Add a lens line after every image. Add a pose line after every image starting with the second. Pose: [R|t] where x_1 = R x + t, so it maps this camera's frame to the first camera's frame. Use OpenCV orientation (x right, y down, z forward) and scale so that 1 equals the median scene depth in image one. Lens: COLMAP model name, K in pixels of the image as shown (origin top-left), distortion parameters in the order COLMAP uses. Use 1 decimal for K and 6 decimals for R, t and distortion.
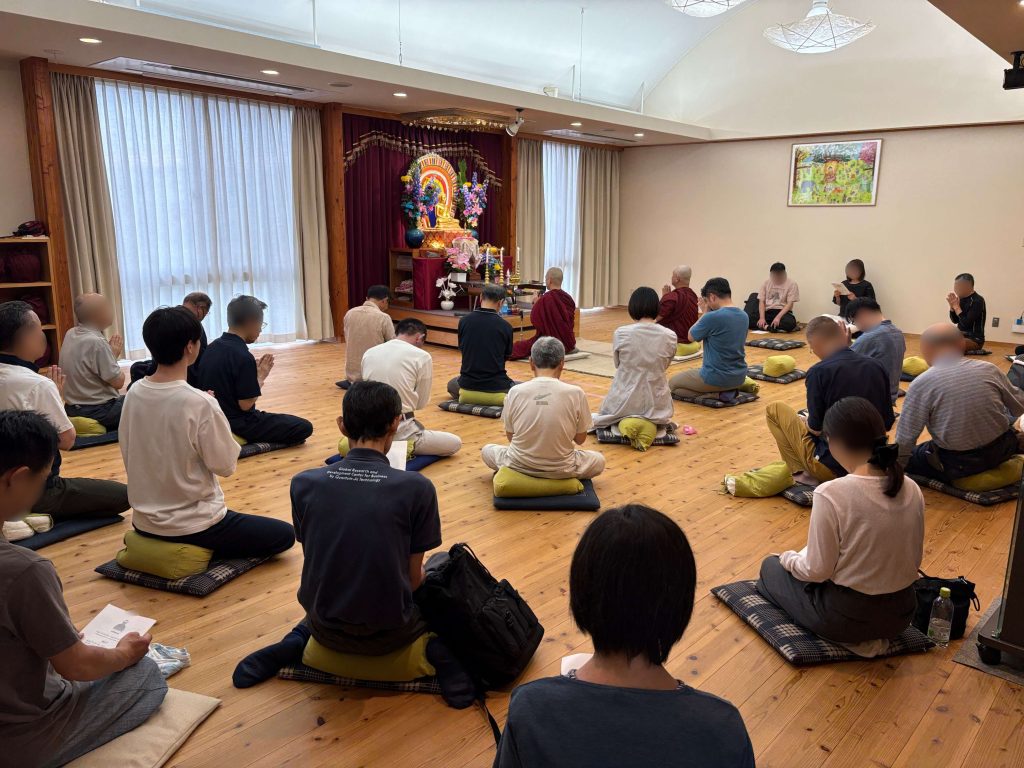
lens RADIAL K [[778.5, 0, 514.3], [0, 778.5, 400.9], [0, 0, 1]] dist [0.026742, -0.021109]
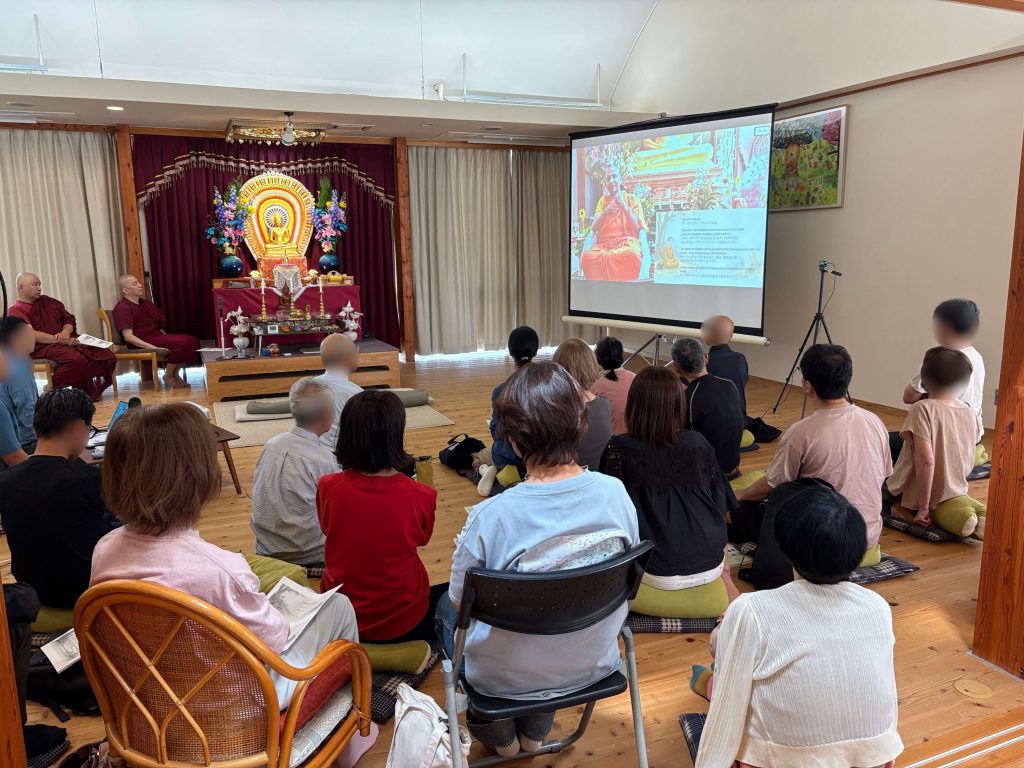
lens RADIAL K [[778.5, 0, 508.9], [0, 778.5, 385.4], [0, 0, 1]] dist [0.026742, -0.021109]
pose [[0.900958, 0.052019, -0.430778, 0.536754], [-0.072559, 0.996871, -0.031375, -0.066645], [0.427797, 0.059524, 0.901913, 0.329276]]
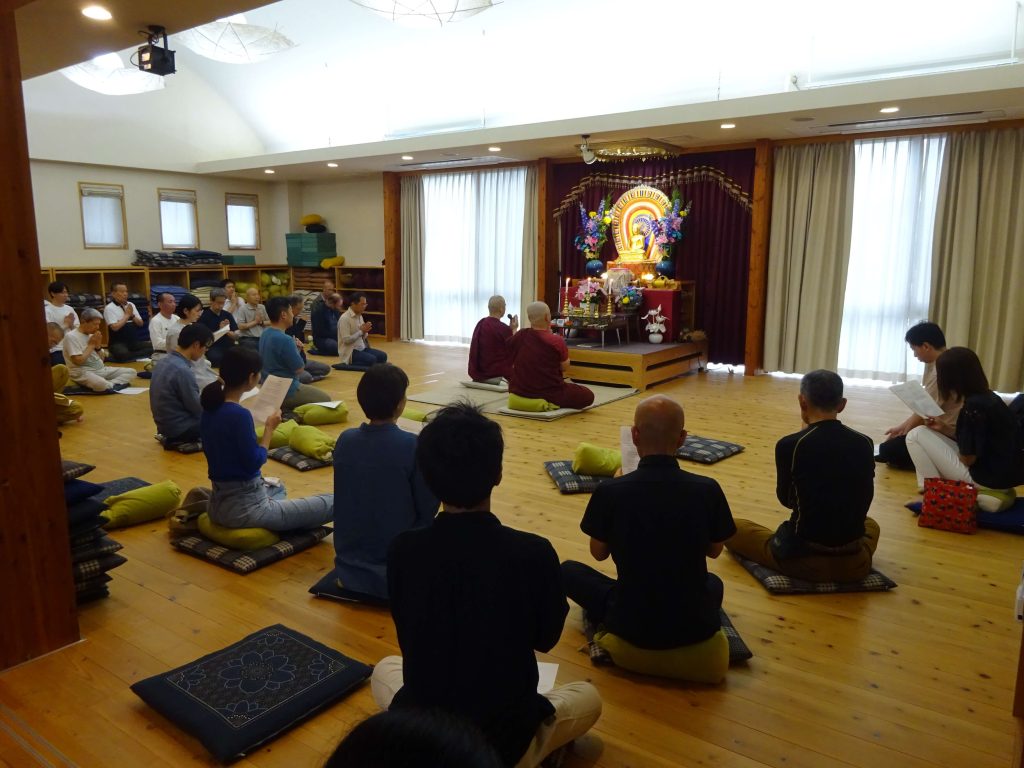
lens RADIAL K [[756.7, 0, 507.8], [0, 756.7, 377.9], [0, 0, 1]] dist [-0.004491, -0.009987]
pose [[0.099802, 0.143153, -0.984656, 0.858012], [-0.221941, 0.967867, 0.118217, -0.157994], [0.969939, 0.206737, 0.128367, 0.767969]]
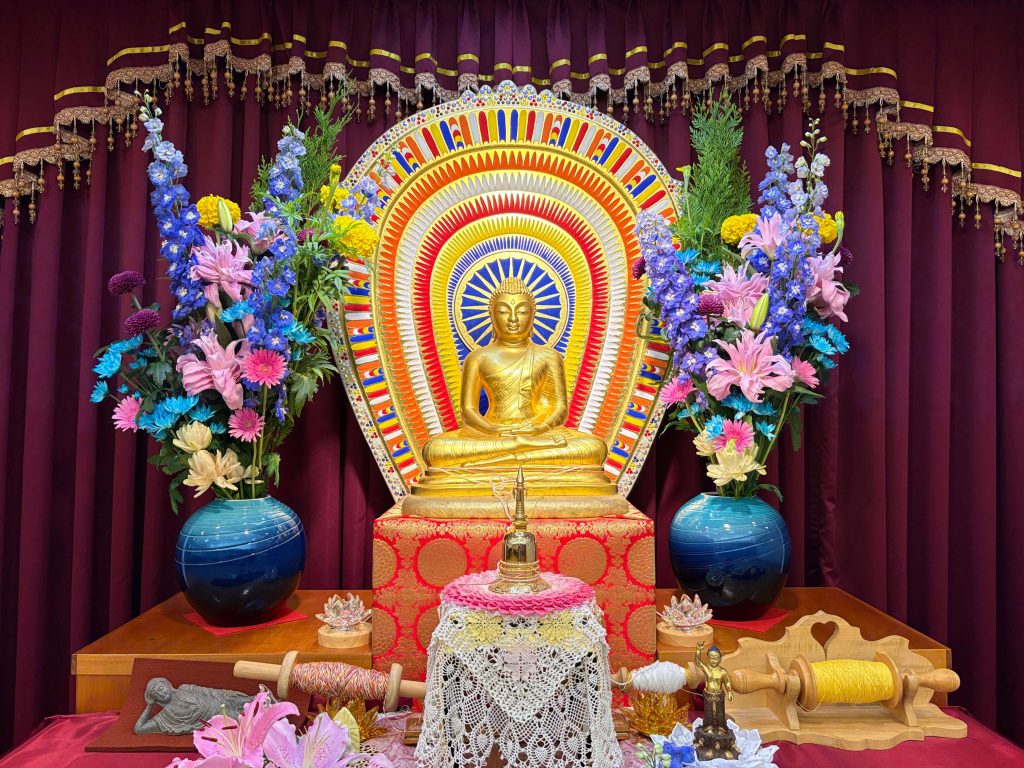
lens RADIAL K [[778.5, 0, 518.4], [0, 778.5, 382.5], [0, 0, 1]] dist [0.026742, -0.021109]
pose [[0.684277, -0.041004, -0.728068, 0.028514], [-0.152604, 0.968259, -0.197956, -0.214766], [0.713075, 0.246563, 0.656300, 0.904030]]
